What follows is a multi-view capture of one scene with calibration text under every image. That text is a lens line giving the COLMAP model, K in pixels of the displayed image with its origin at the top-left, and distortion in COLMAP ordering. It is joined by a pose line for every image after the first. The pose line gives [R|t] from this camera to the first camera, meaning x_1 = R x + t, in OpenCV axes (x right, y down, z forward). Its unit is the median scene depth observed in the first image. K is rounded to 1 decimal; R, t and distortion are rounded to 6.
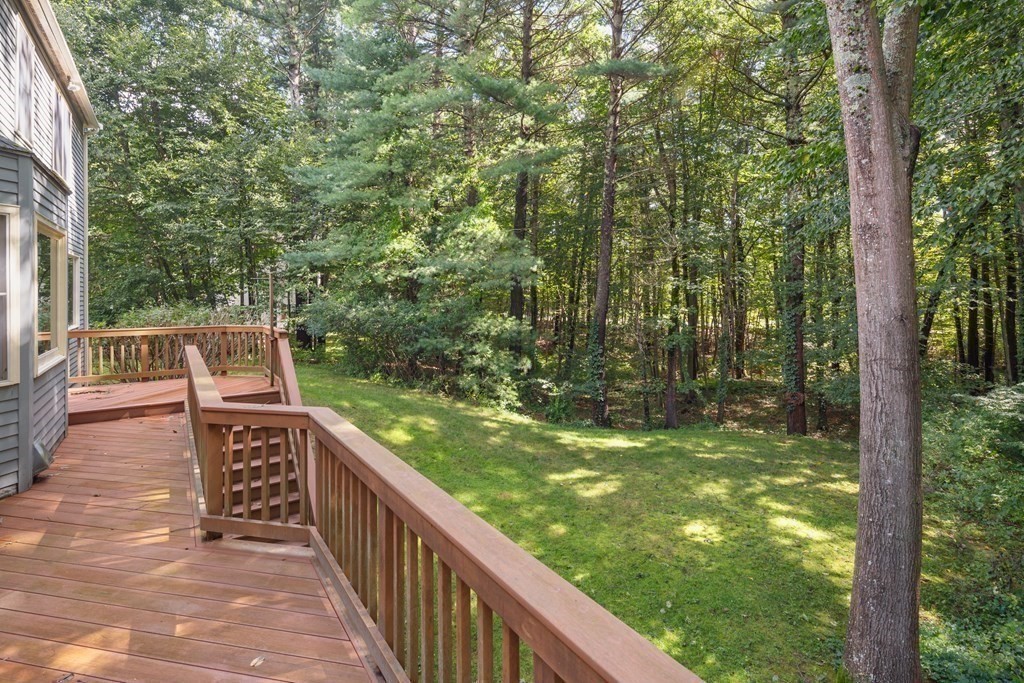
lens RADIAL K [[507.8, 0, 498.5], [0, 507.8, 298.8], [0, 0, 1]] dist [0.001952, -0.002026]
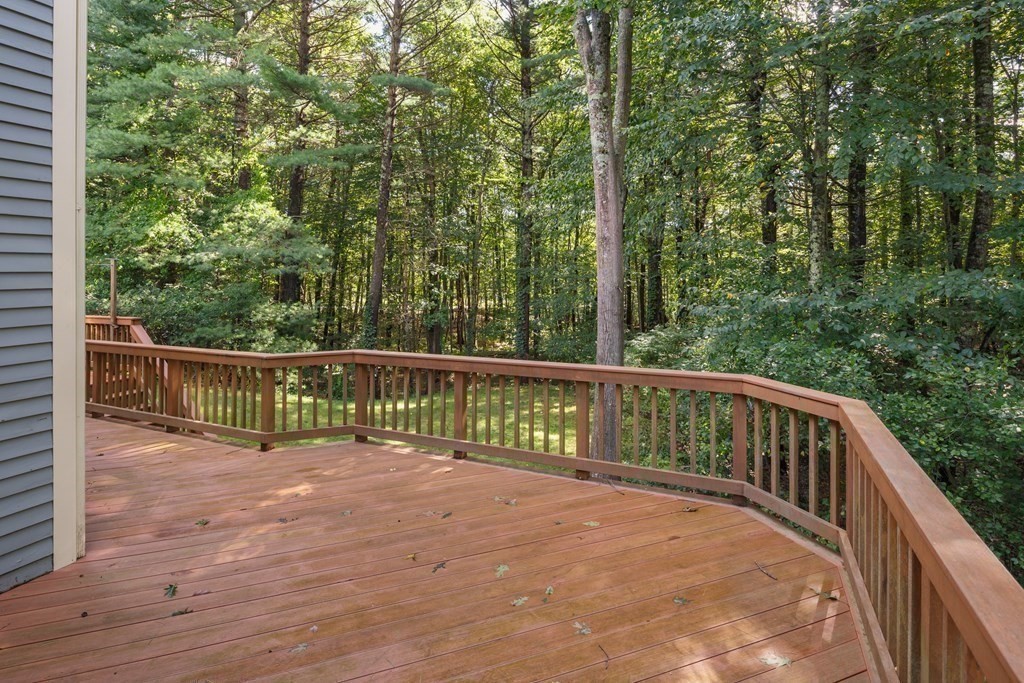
lens RADIAL K [[507.8, 0, 513.3], [0, 507.8, 340.8], [0, 0, 1]] dist [0.001952, -0.002026]
pose [[0.850102, -0.074780, 0.521281, -0.154843], [0.017787, 0.993379, 0.113497, 0.003719], [-0.526317, -0.087212, 0.845804, -0.118522]]
